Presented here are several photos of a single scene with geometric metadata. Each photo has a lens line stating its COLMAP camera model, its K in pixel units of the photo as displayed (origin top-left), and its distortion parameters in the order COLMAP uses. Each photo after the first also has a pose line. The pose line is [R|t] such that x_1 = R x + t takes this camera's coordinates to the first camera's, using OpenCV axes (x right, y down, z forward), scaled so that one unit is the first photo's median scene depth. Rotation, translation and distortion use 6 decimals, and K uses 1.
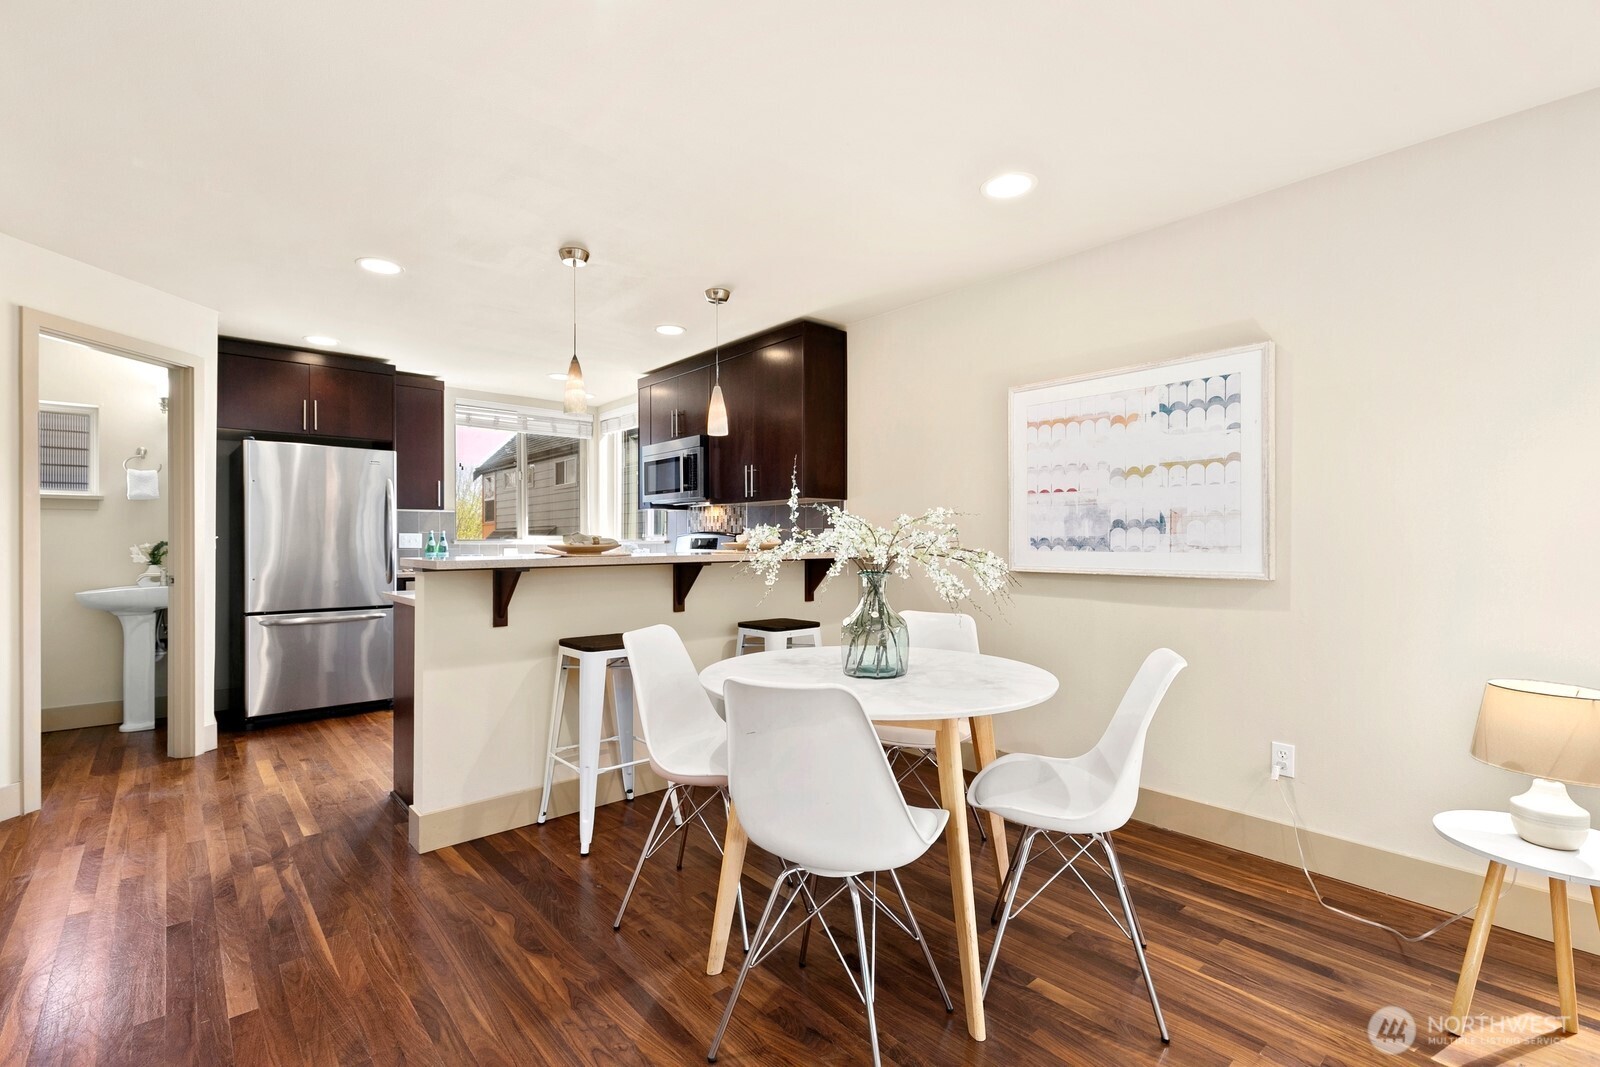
lens RADIAL K [[722.1, 0, 796.6], [0, 722.1, 542.4], [0, 0, 1]] dist [0.004213, -0.000702]
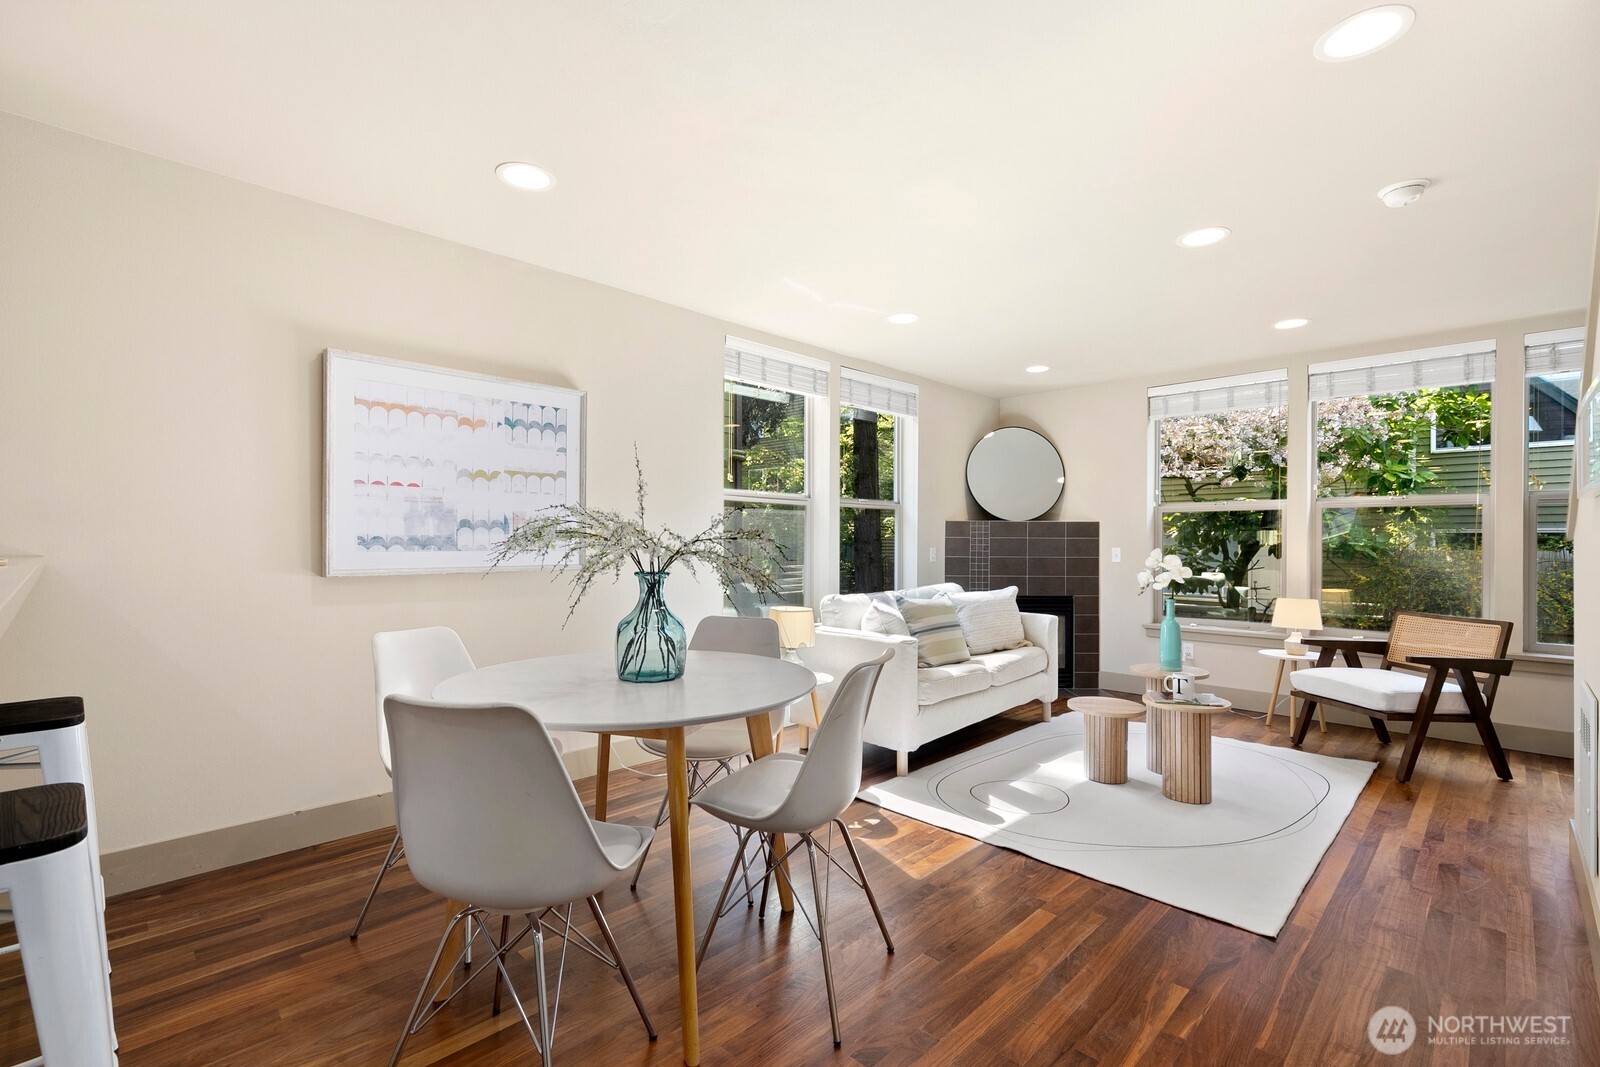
lens RADIAL K [[720.2, 0, 800.2], [0, 720.2, 543.1], [0, 0, 1]] dist [0.015871, -0.007086]
pose [[-0.080476, -0.000036, 0.996757, -0.427274], [-0.003711, 0.999993, -0.000263, 0.000337], [-0.996750, -0.003720, -0.080475, 0.425434]]
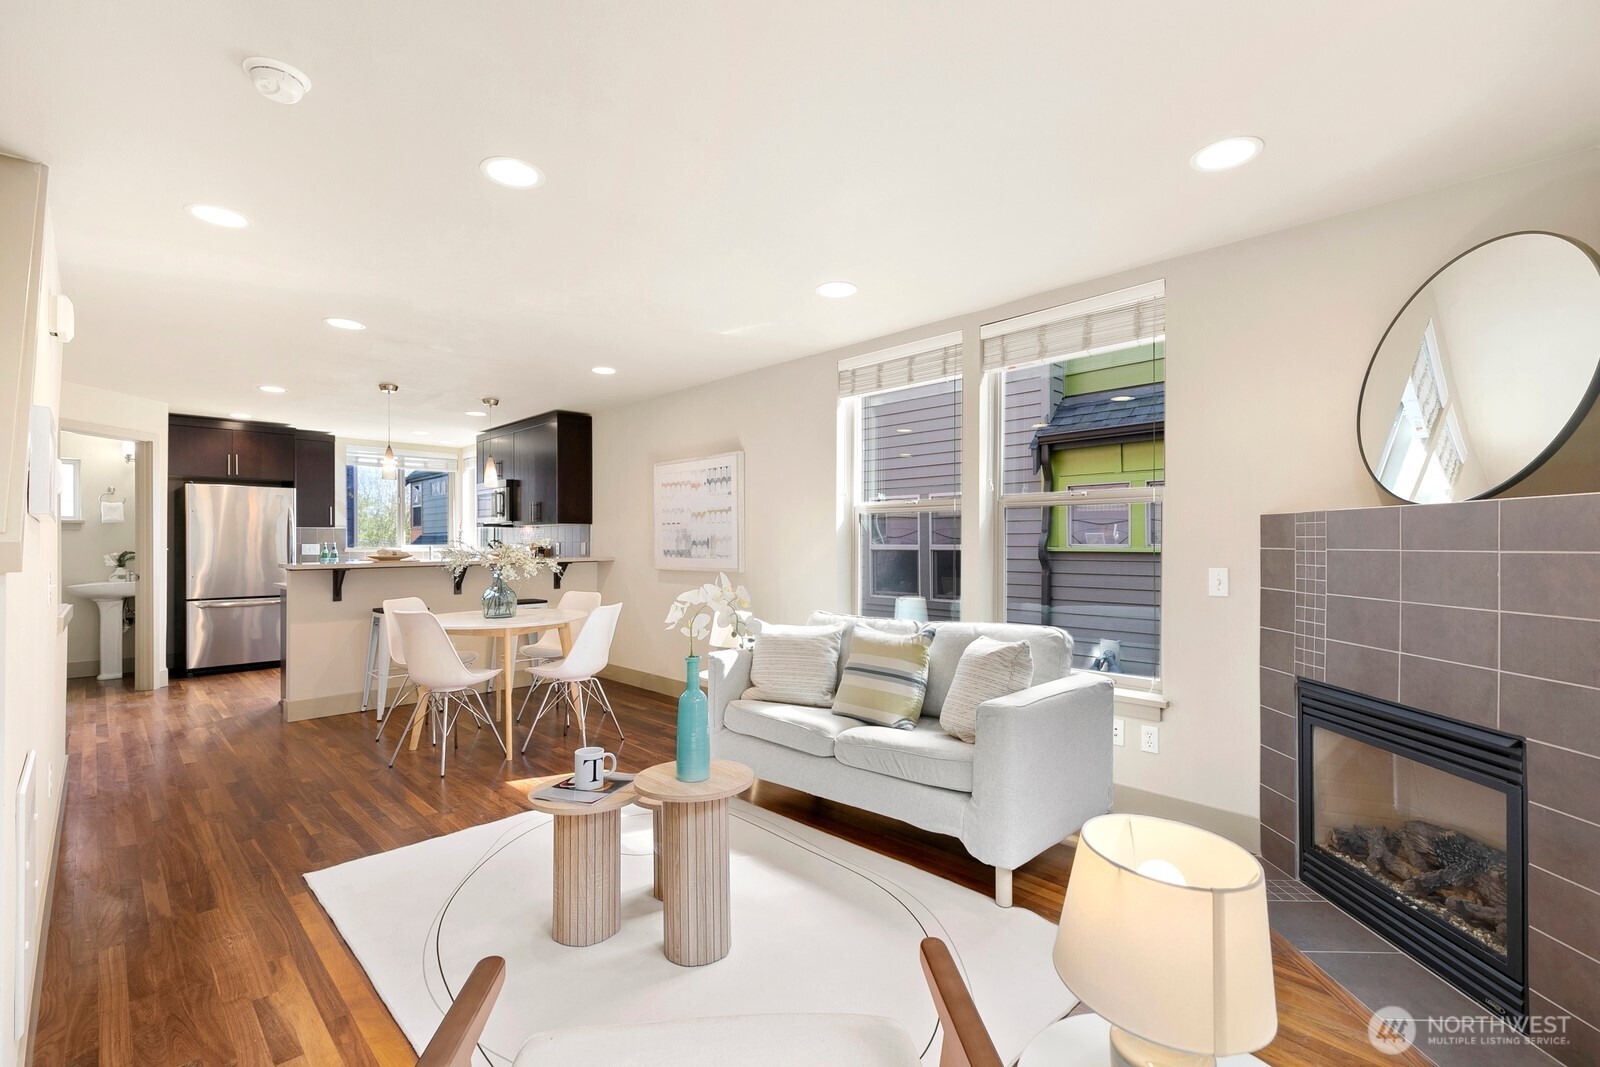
lens RADIAL K [[715.2, 0, 801.7], [0, 715.2, 540.1], [0, 0, 1]] dist [0.001764, 0.000246]
pose [[0.997883, -0.001258, 0.065025, 0.417892], [0.001539, 0.999990, -0.004280, -0.016944], [-0.065018, 0.004371, 0.997874, -0.569899]]
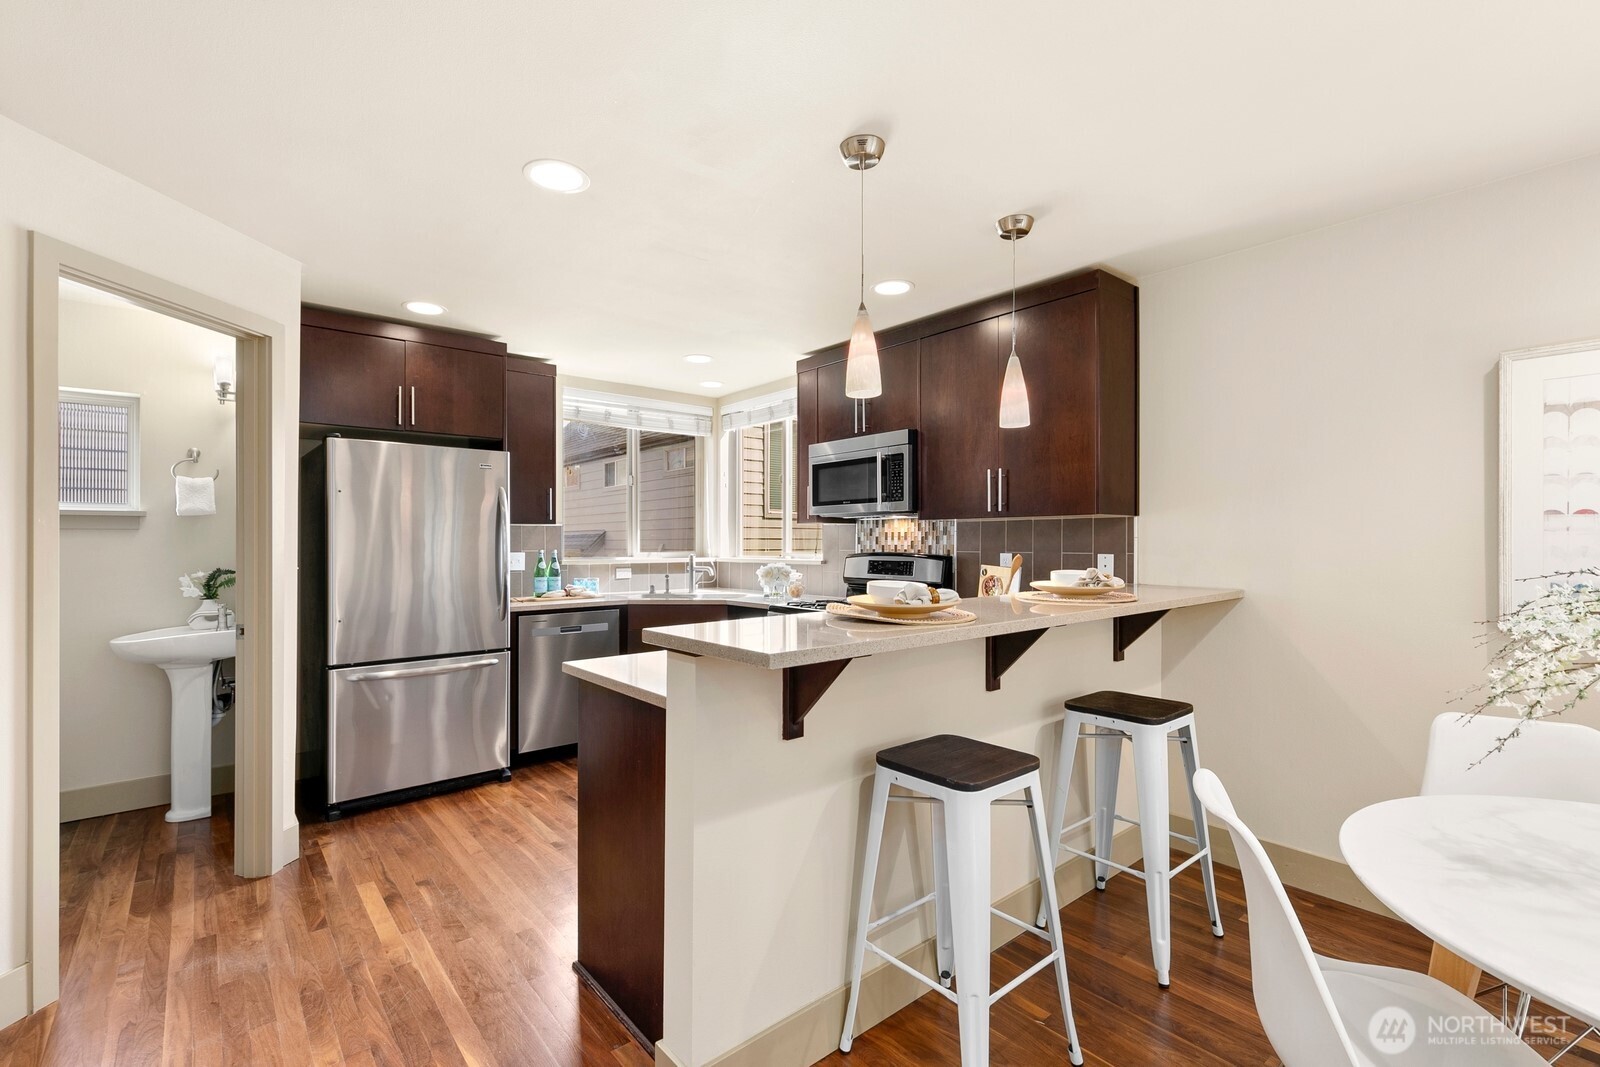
lens RADIAL K [[716.6, 0, 795.6], [0, 716.6, 537.1], [0, 0, 1]] dist [0.003150, -0.000220]
pose [[0.999817, -0.000671, -0.019121, -0.263089], [0.000591, 0.999991, -0.004225, -0.034461], [0.019123, 0.004213, 0.999808, 0.261108]]
